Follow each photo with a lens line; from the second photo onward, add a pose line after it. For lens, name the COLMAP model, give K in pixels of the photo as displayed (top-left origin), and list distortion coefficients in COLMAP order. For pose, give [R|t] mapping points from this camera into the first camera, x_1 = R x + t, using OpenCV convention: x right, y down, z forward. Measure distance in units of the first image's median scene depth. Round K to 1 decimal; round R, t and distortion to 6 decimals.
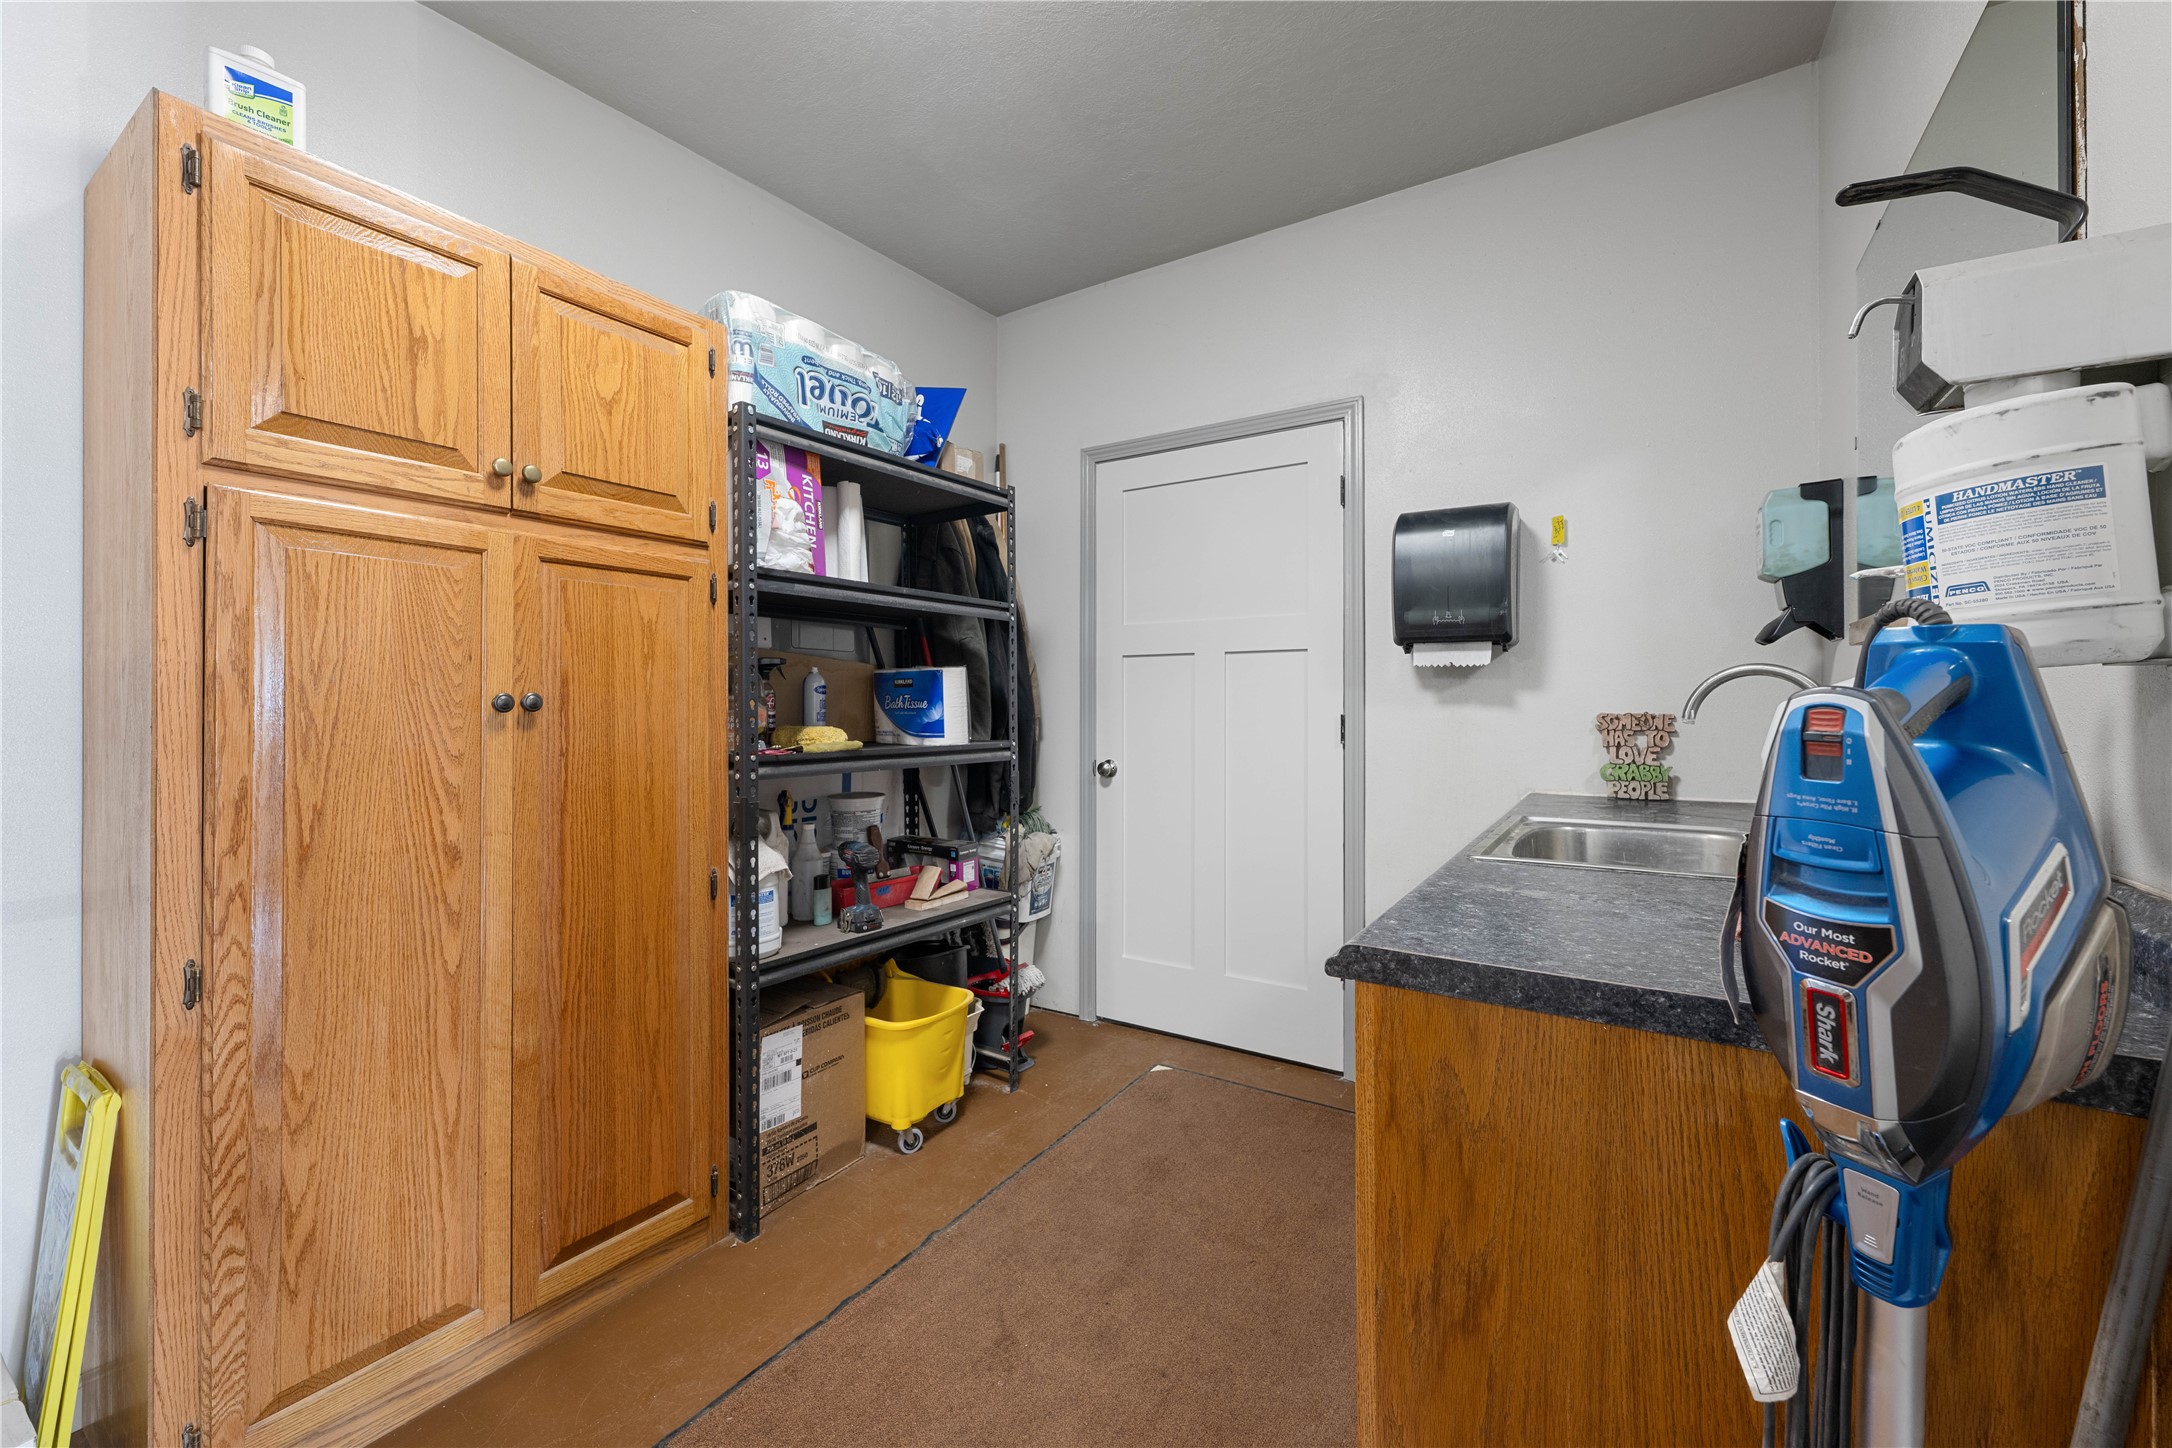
lens RADIAL K [[883.9, 0, 1089.4], [0, 883.9, 707.7], [0, 0, 1]] dist [-0.001413, -0.000172]
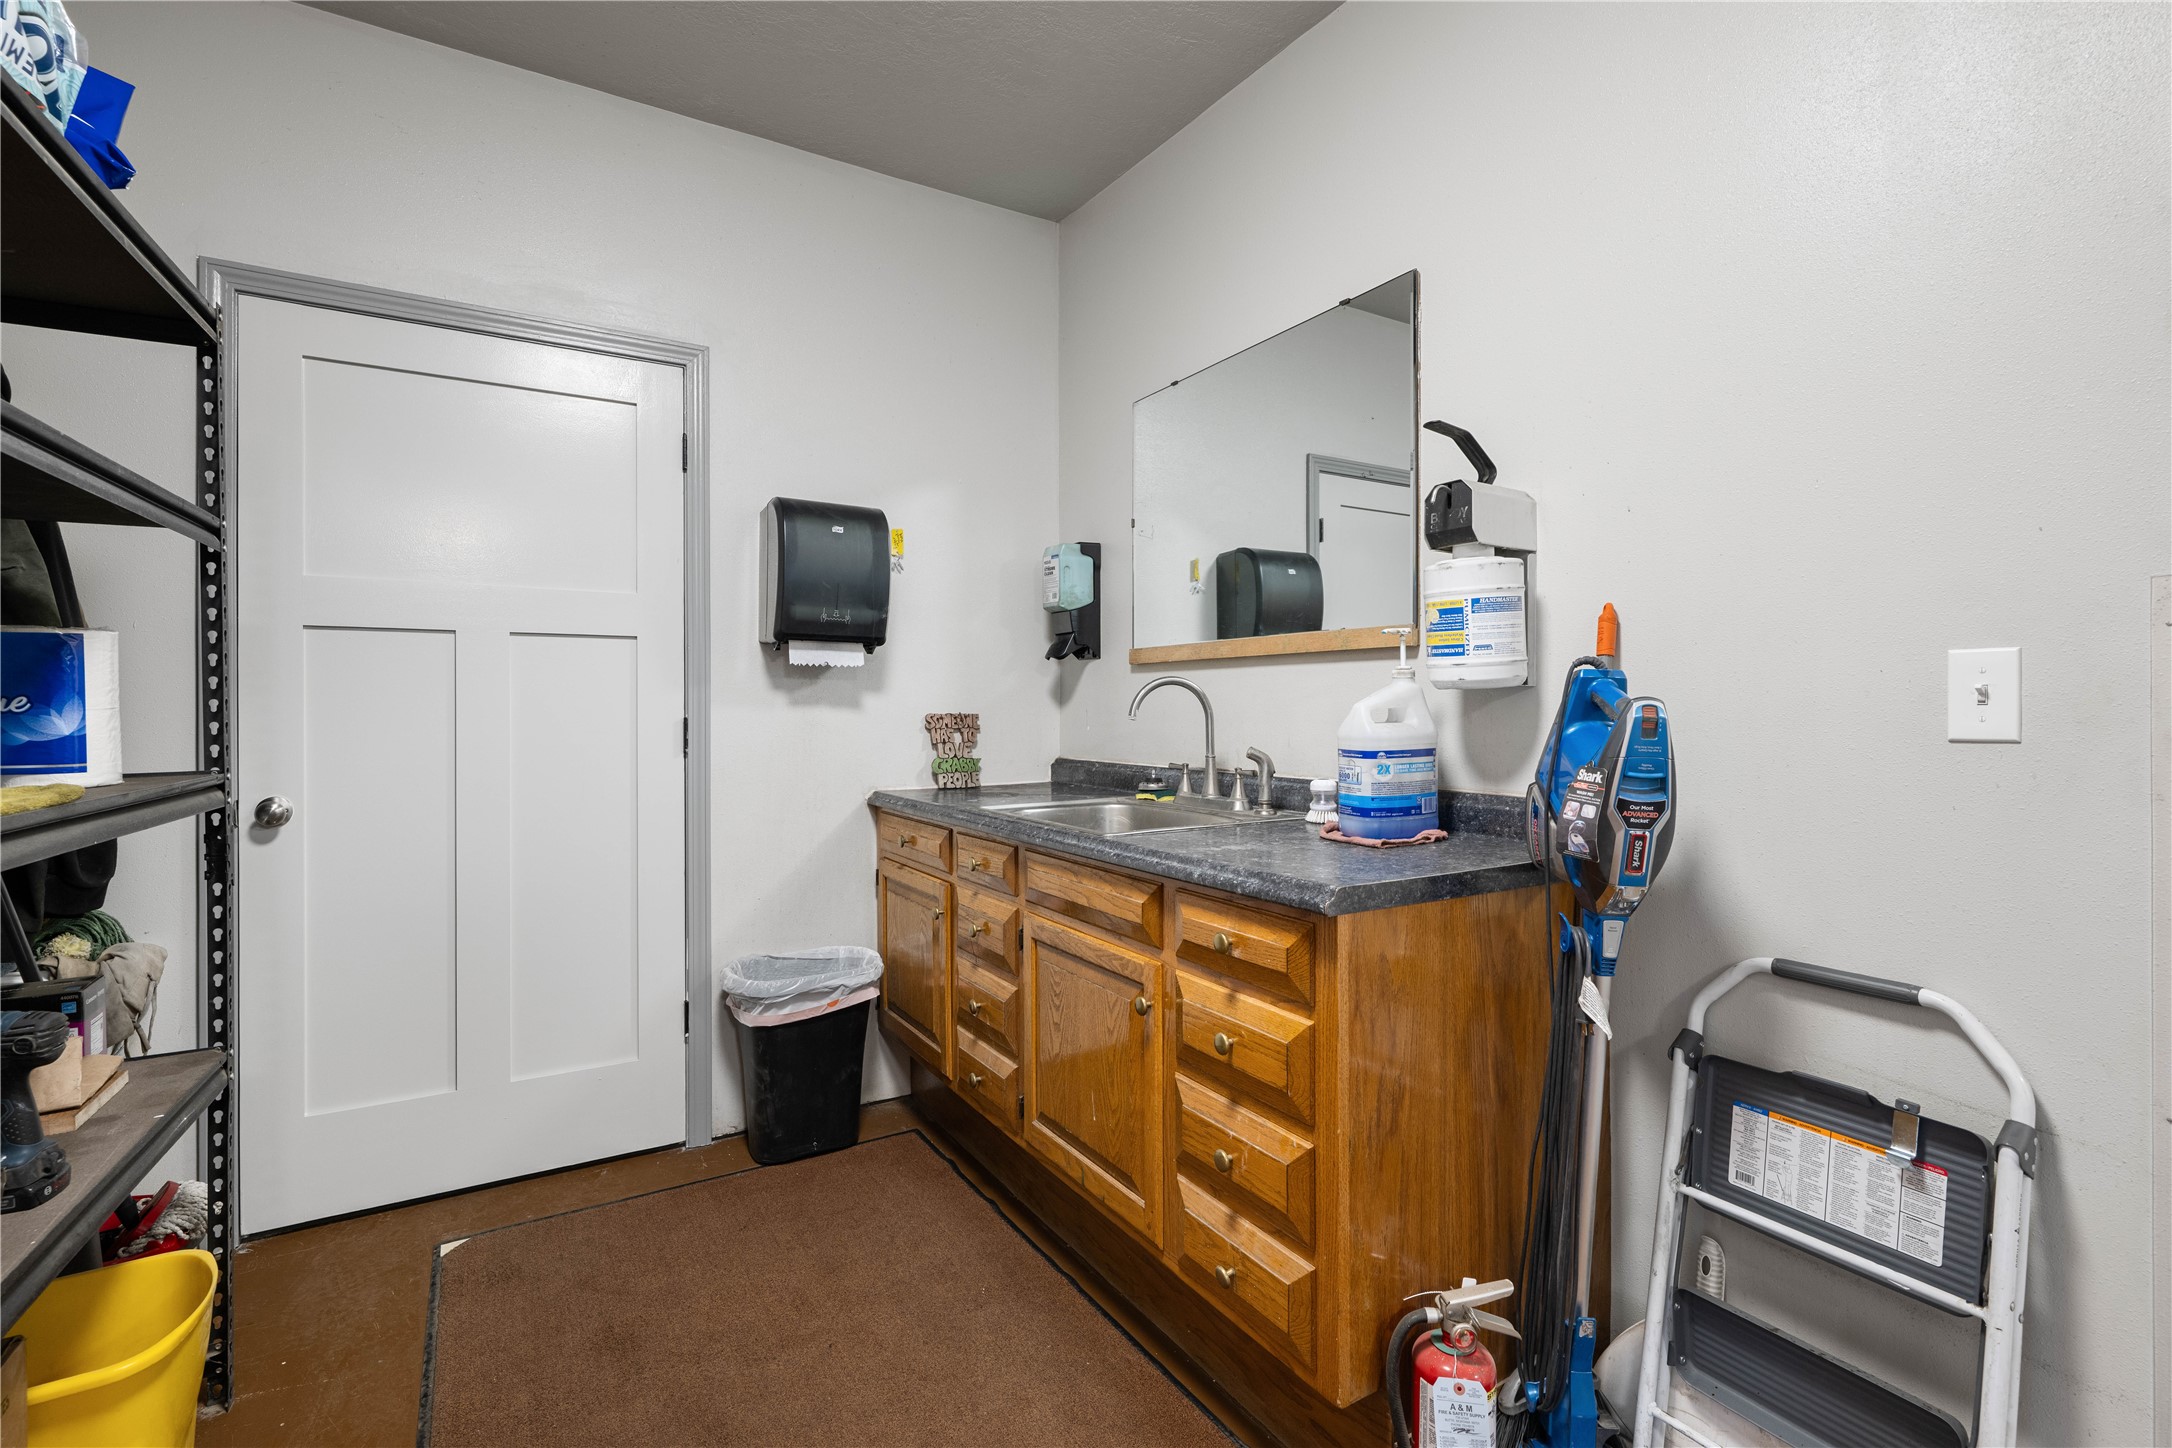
lens RADIAL K [[1006.2, 0, 1087.1], [0, 1006.2, 718.8], [0, 0, 1]] dist [-0.003652, -0.000644]
pose [[0.418117, -0.010876, 0.908328, -0.489709], [0.003176, 0.999940, 0.010510, 0.000166], [-0.908388, -0.001509, 0.418127, 0.291081]]
